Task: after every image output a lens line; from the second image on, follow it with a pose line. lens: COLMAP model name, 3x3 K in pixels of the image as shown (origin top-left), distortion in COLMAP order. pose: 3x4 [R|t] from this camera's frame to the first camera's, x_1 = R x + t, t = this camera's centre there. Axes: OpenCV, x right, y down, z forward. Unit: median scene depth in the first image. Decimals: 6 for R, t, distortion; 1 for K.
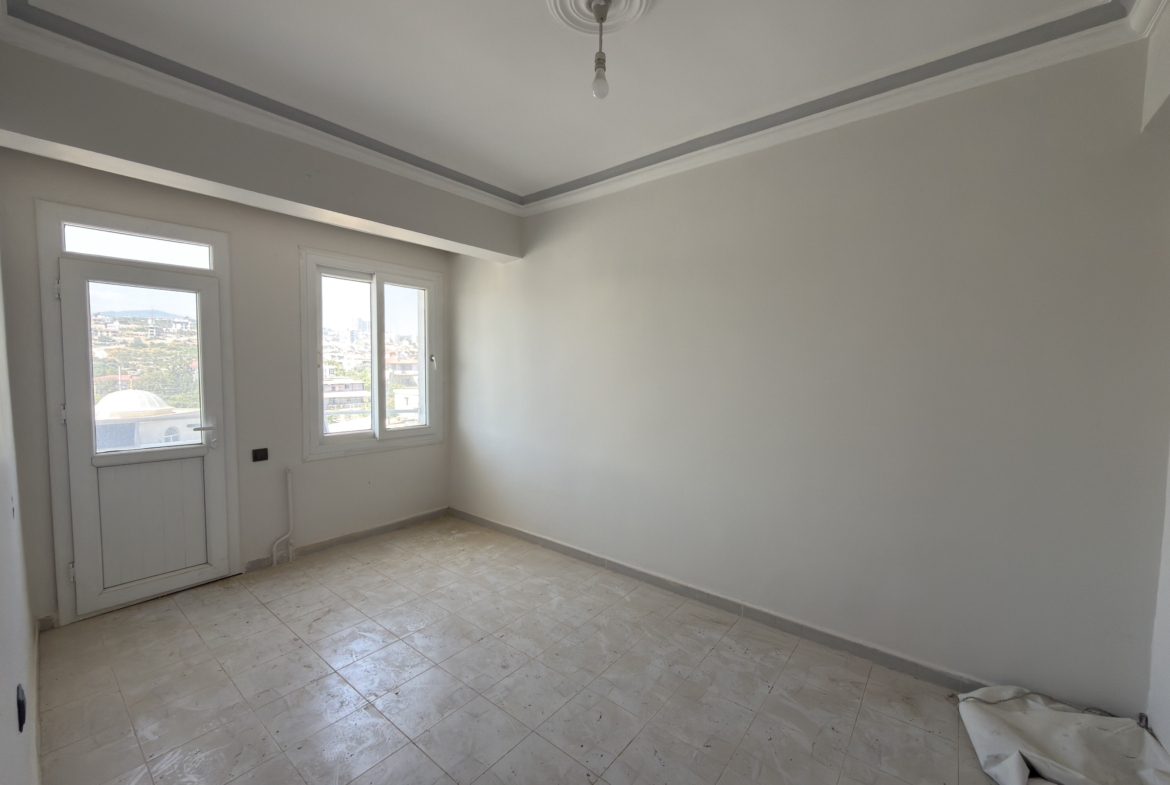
lens RADIAL K [[465.0, 0, 576.9], [0, 465.0, 394.6], [0, 0, 1]] dist [0.001805, -0.000514]
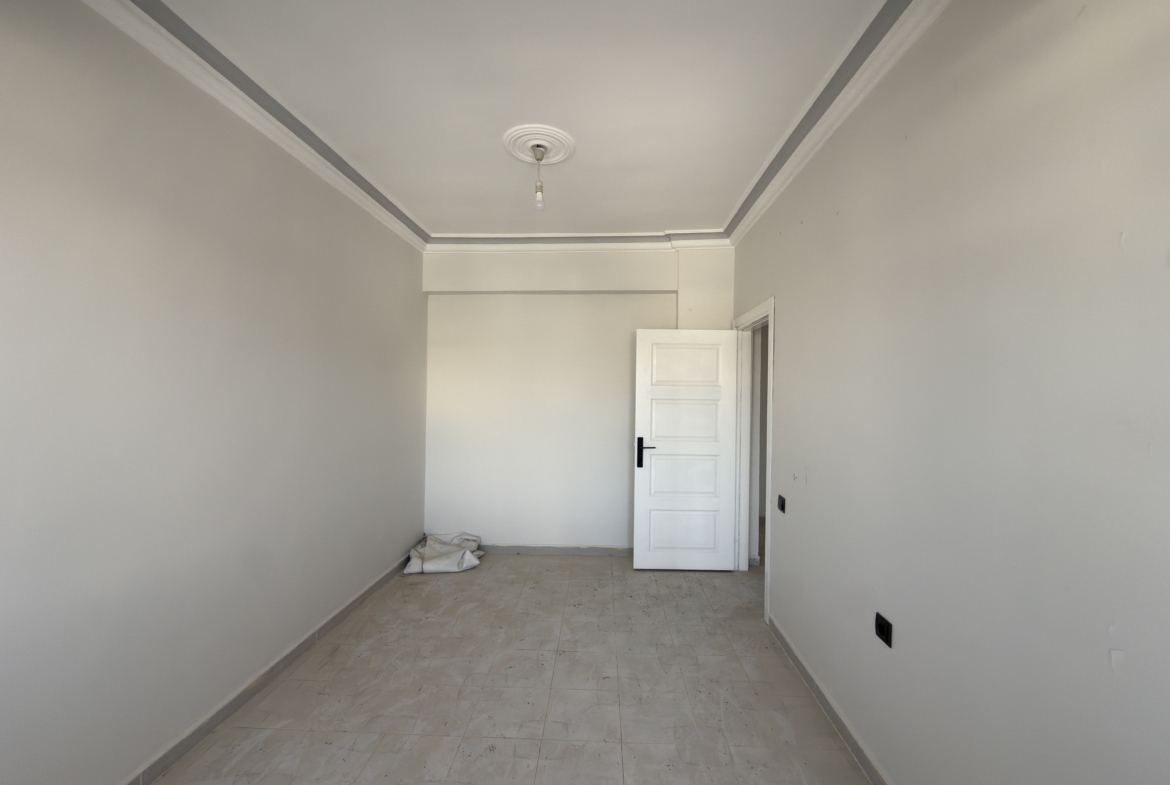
lens RADIAL K [[465.0, 0, 585.2], [0, 465.0, 392.9], [0, 0, 1]] dist [0.001805, -0.000514]
pose [[-0.608263, -0.010816, 0.793662, -0.993156], [0.033404, 0.998672, 0.039210, -0.092510], [-0.793032, 0.050361, -0.607094, 1.451367]]
